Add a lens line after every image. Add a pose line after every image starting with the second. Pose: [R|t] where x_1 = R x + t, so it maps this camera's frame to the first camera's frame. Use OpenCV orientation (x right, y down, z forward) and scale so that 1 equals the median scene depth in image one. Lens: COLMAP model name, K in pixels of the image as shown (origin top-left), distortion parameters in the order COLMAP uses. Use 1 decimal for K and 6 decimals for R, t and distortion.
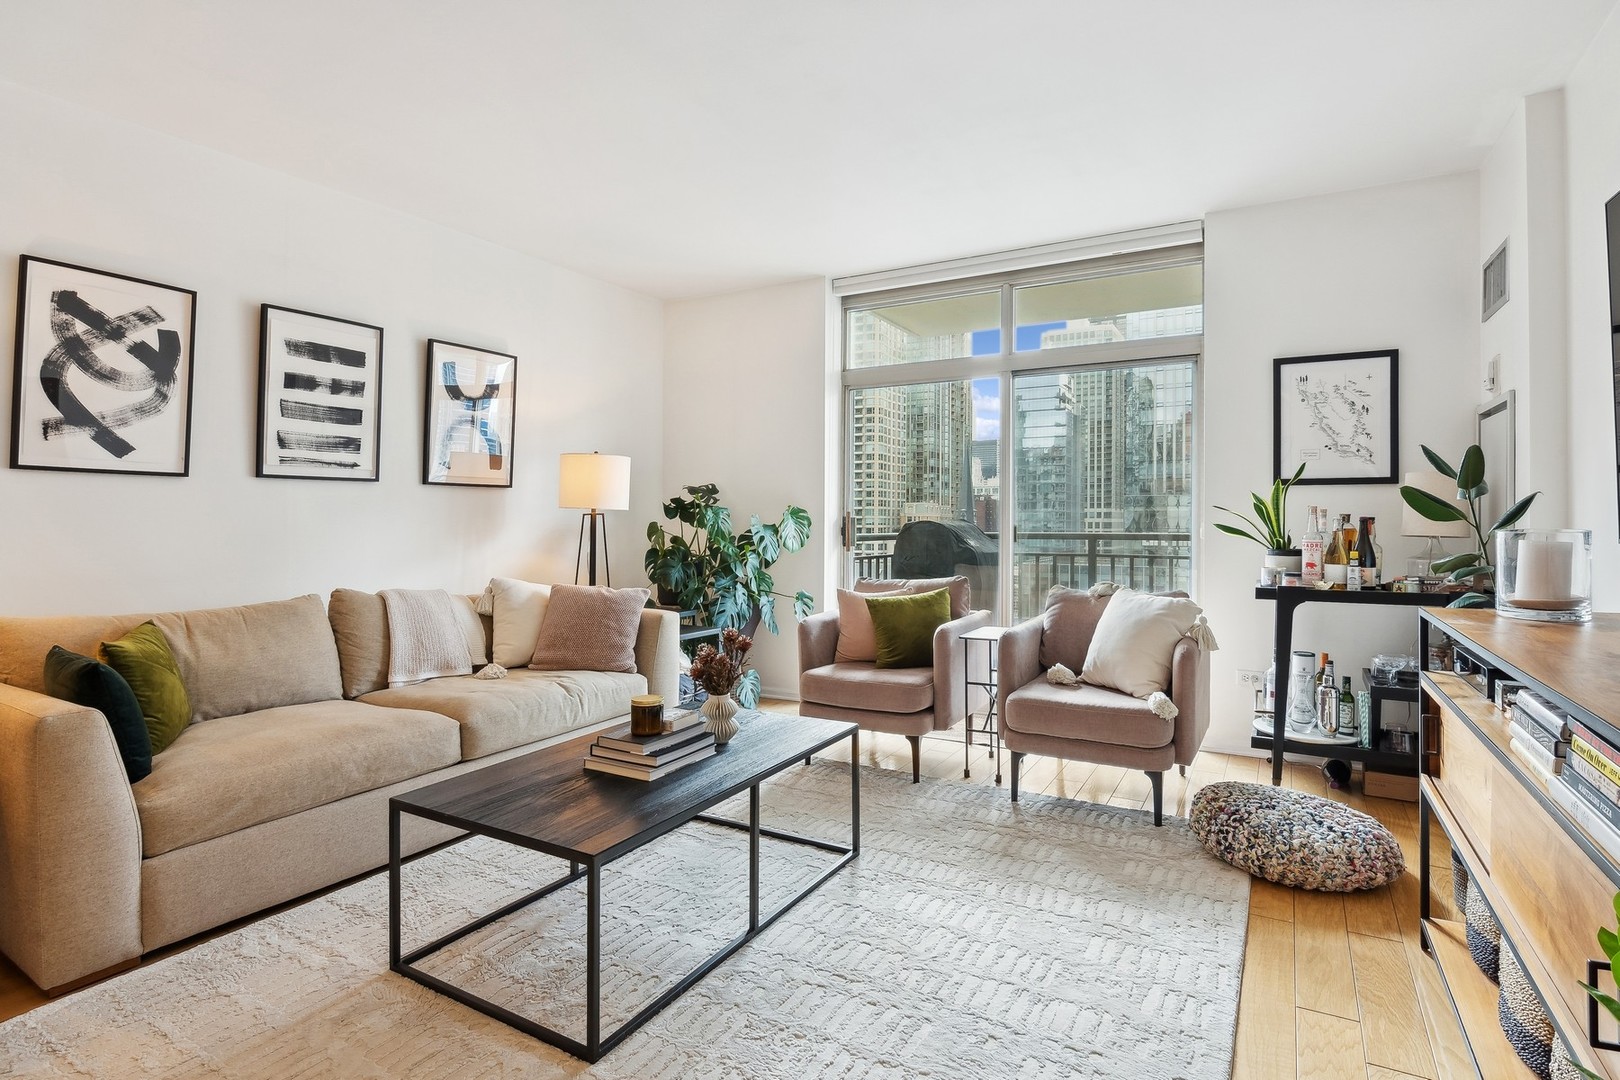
lens RADIAL K [[814.0, 0, 826.1], [0, 814.0, 512.1], [0, 0, 1]] dist [-0.010328, -0.000824]
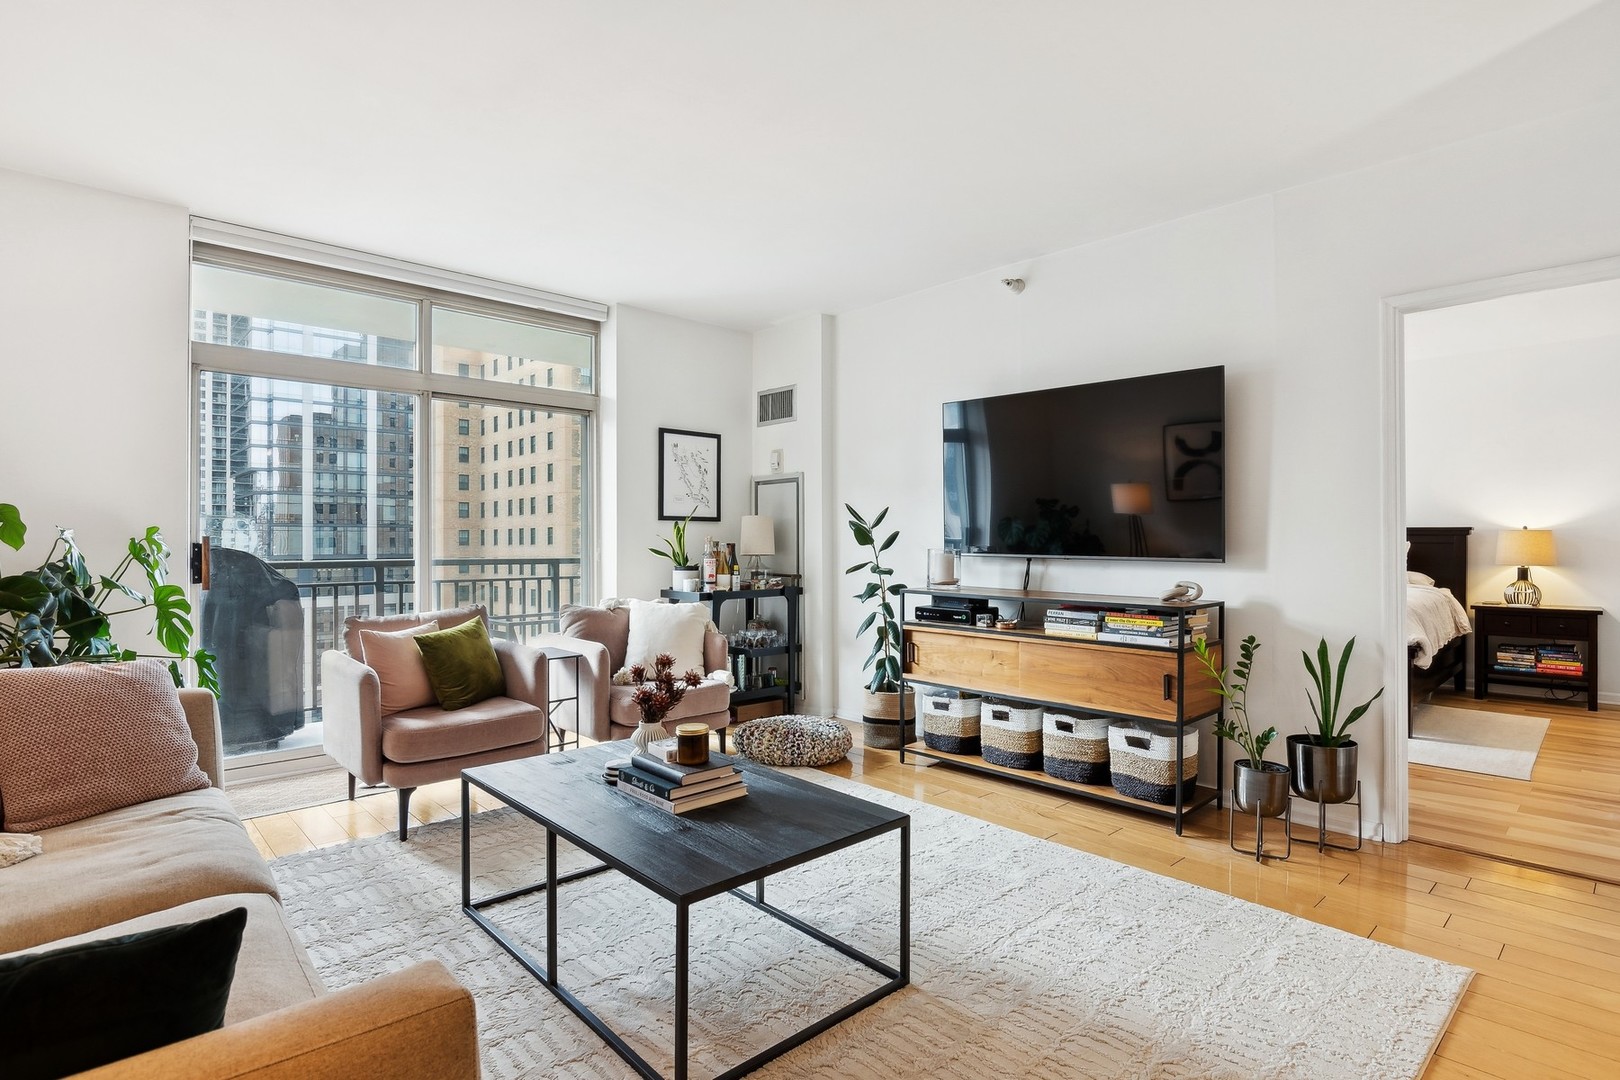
lens RADIAL K [[814.0, 0, 801.7], [0, 814.0, 546.3], [0, 0, 1]] dist [-0.010328, -0.000824]
pose [[0.311010, -0.002505, 0.950403, -0.702018], [-0.003898, 0.999985, 0.003911, 0.005113], [-0.950399, -0.004921, 0.310996, 0.359723]]
